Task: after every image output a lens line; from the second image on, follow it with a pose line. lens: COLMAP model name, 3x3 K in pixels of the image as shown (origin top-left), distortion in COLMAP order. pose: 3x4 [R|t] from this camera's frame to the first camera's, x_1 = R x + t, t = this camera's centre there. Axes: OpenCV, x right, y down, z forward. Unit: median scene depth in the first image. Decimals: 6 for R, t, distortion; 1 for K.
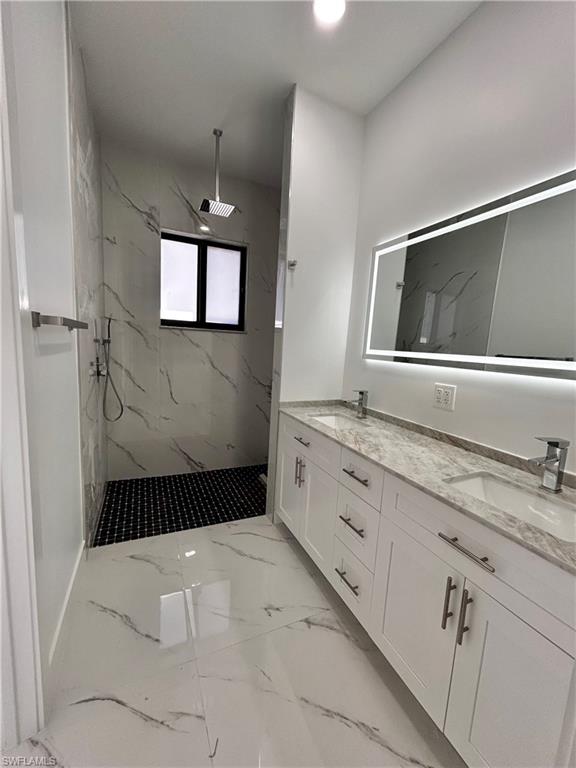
lens RADIAL K [[314.1, 0, 287.7], [0, 314.1, 386.6], [0, 0, 1]] dist [0.001662, 0.002114]
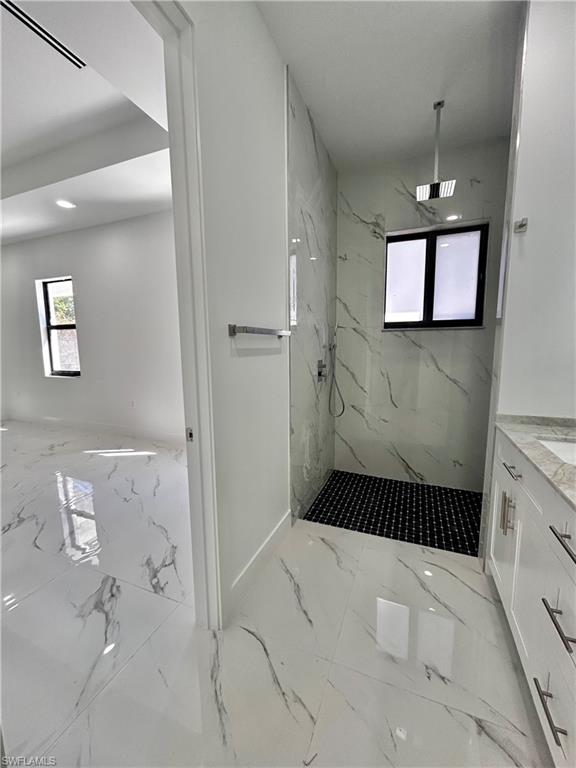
lens RADIAL K [[314.1, 0, 289.9], [0, 314.1, 386.1], [0, 0, 1]] dist [0.001662, 0.002114]
pose [[0.680881, 0.037797, -0.731418, 0.161753], [-0.053598, 0.998561, 0.001706, 0.006360], [0.730430, 0.038041, 0.681927, 0.108071]]
